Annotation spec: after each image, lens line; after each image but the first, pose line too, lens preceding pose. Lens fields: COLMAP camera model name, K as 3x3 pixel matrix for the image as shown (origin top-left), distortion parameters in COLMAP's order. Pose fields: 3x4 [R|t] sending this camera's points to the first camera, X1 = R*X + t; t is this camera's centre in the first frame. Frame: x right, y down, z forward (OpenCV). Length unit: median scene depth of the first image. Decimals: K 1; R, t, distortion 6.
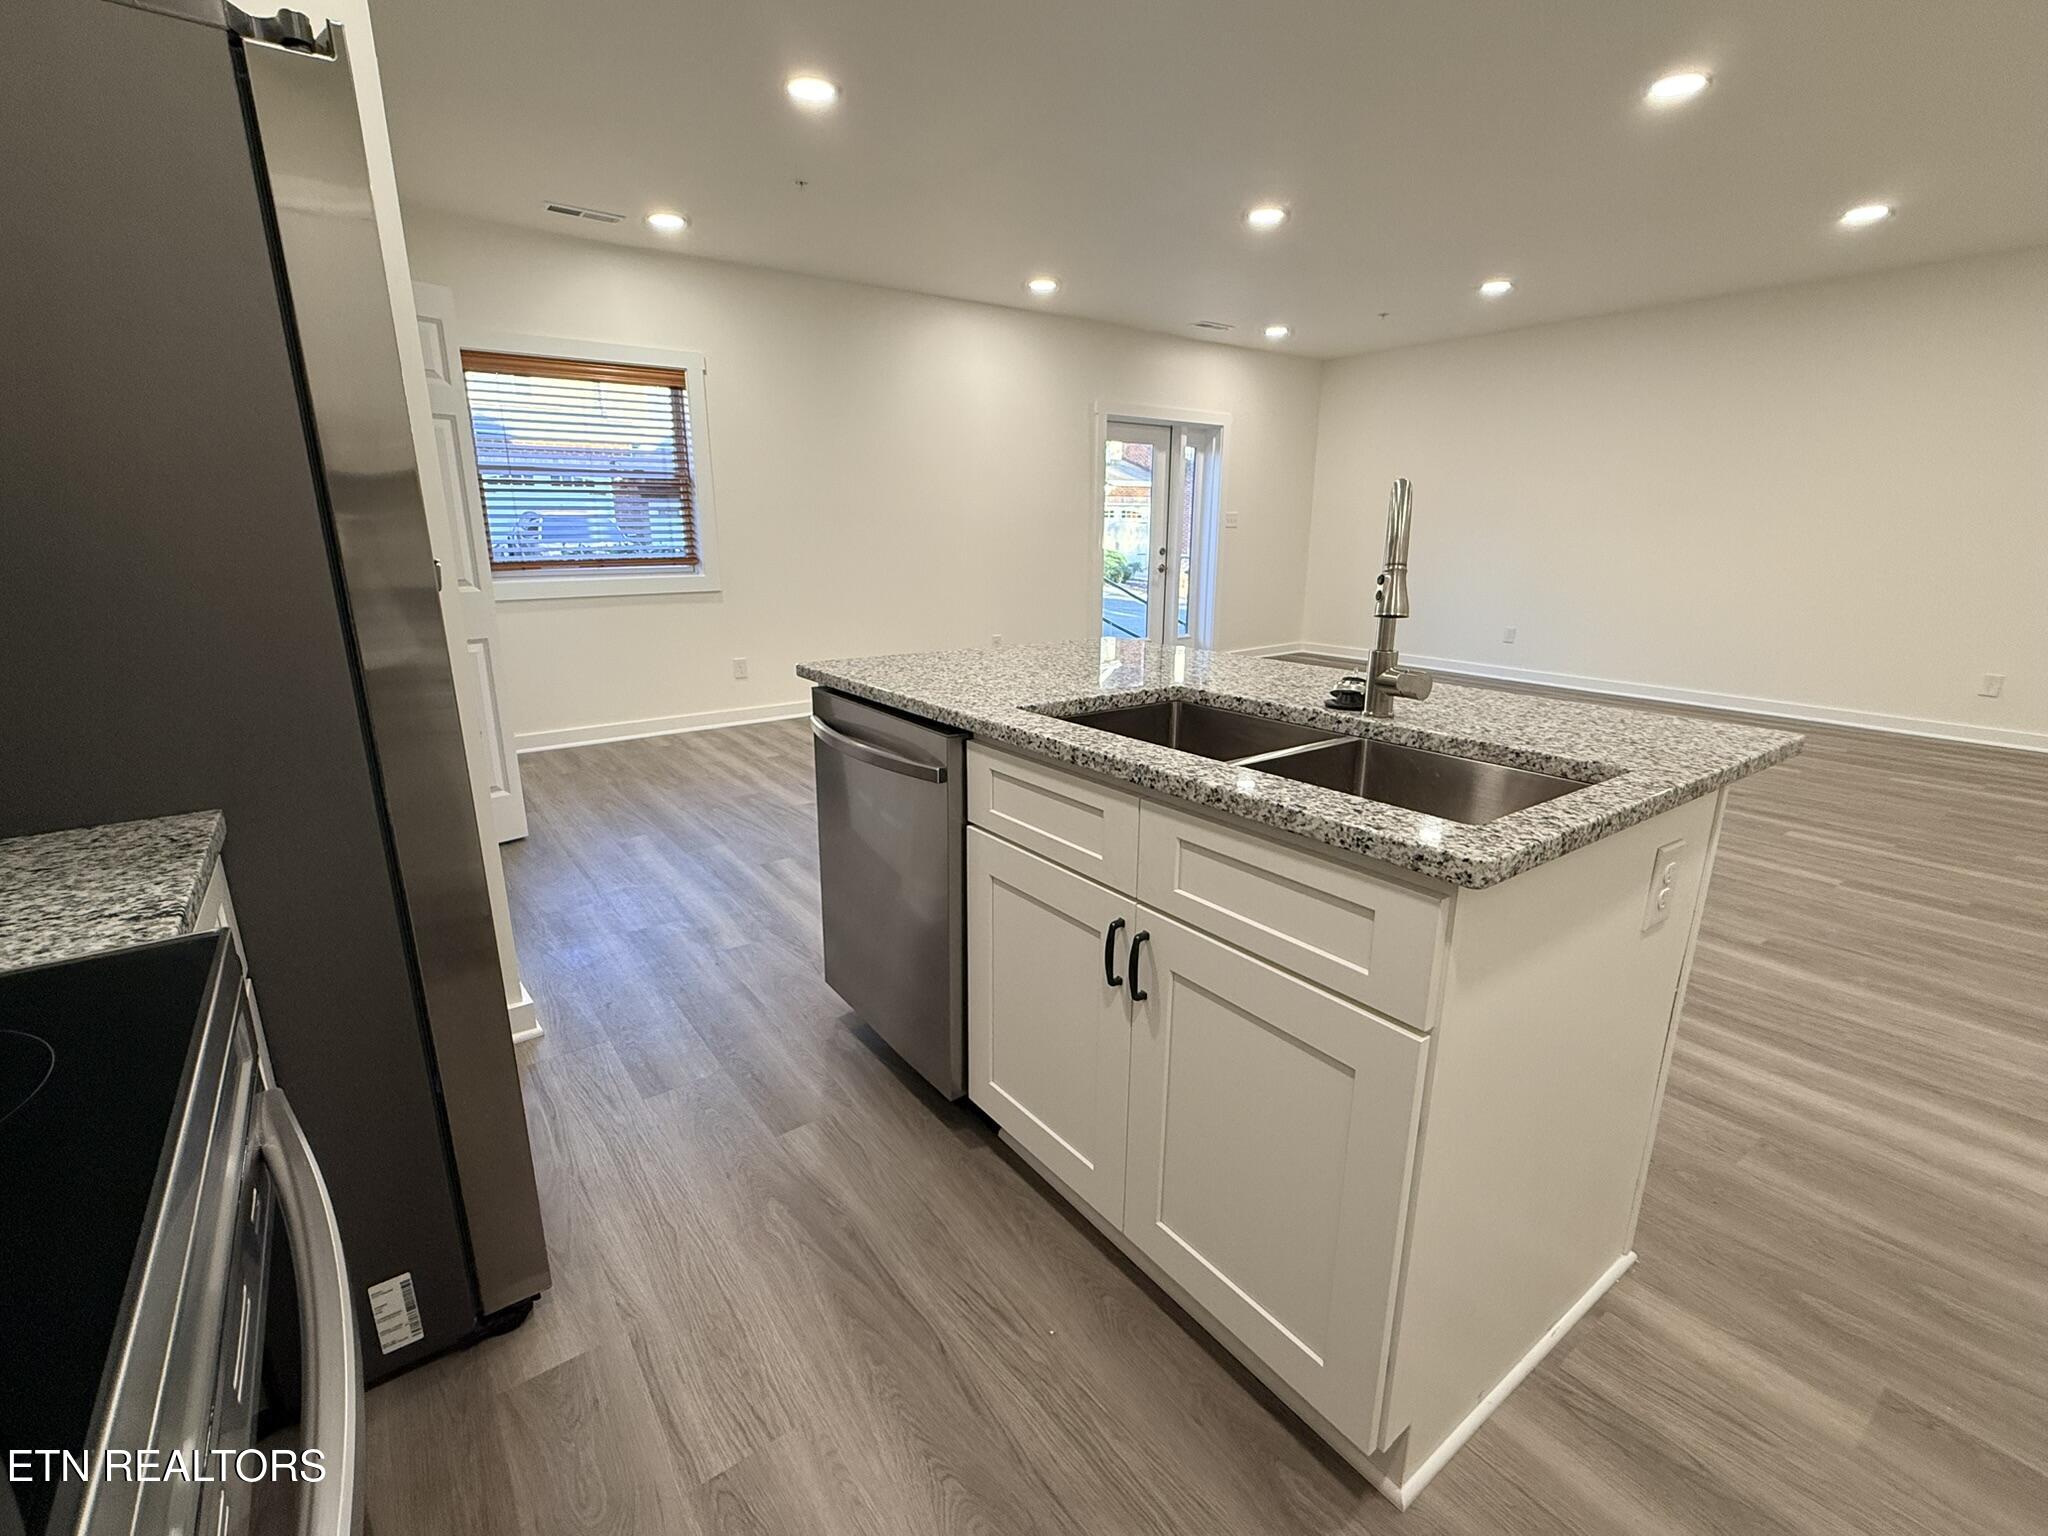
lens RADIAL K [[914.3, 0, 1016.1], [0, 914.3, 765.2], [0, 0, 1]] dist [0.002972, 0.000762]
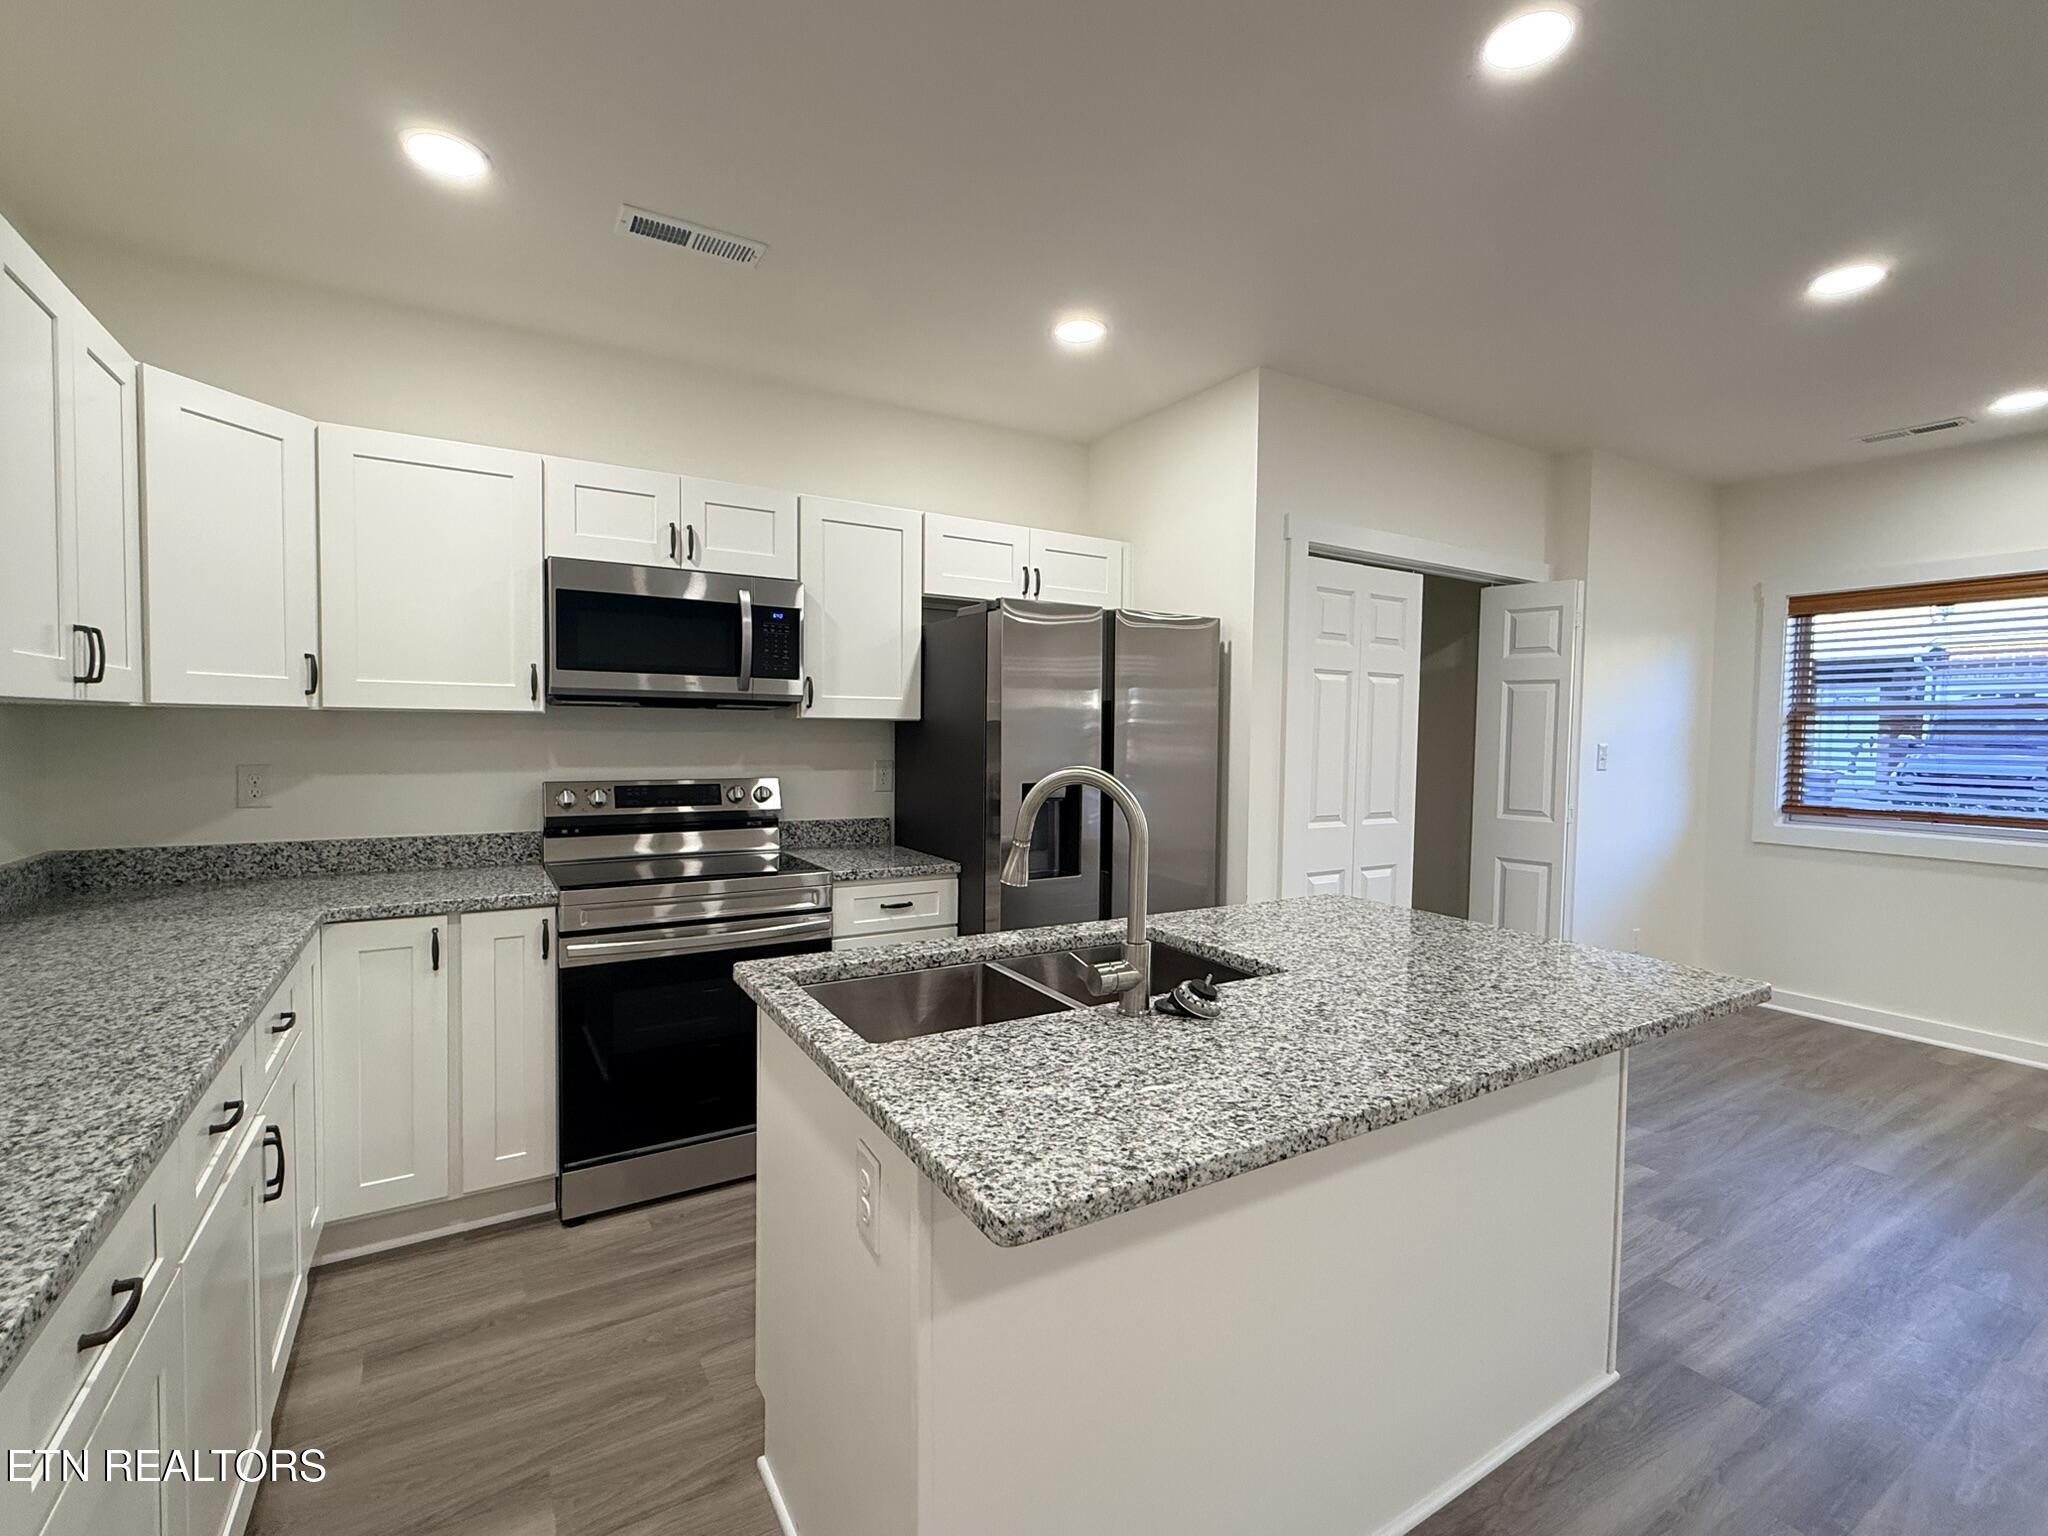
lens RADIAL K [[914.3, 0, 1016.1], [0, 914.3, 765.2], [0, 0, 1]] dist [0.002972, 0.000762]
pose [[-0.089676, 0.038126, -0.995241, 0.459085], [-0.269121, 0.961168, 0.061070, -0.108600], [0.958922, 0.273317, -0.075934, 0.321074]]
